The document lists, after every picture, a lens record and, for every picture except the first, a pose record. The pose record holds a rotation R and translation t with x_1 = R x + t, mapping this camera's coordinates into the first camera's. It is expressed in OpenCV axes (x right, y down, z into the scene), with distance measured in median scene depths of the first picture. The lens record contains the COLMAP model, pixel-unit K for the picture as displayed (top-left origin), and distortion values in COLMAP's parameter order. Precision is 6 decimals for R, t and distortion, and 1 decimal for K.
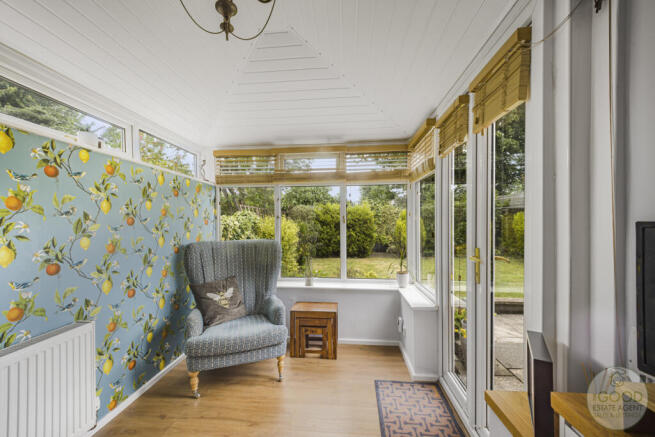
lens RADIAL K [[265.3, 0, 325.2], [0, 265.3, 214.6], [0, 0, 1]] dist [0.002220, 0.000039]
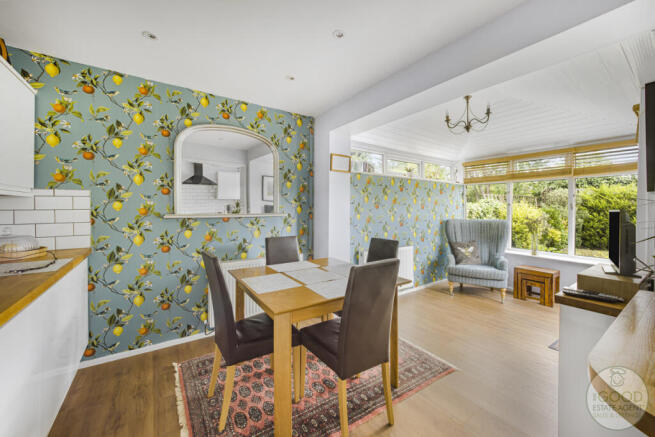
lens RADIAL K [[265.3, 0, 325.2], [0, 265.3, 214.6], [0, 0, 1]] dist [0.002220, 0.000039]
pose [[0.641416, 0.030652, -0.766580, 0.329235], [0.014915, 0.998515, 0.052405, -0.030615], [0.767048, -0.045047, 0.640006, -0.777467]]
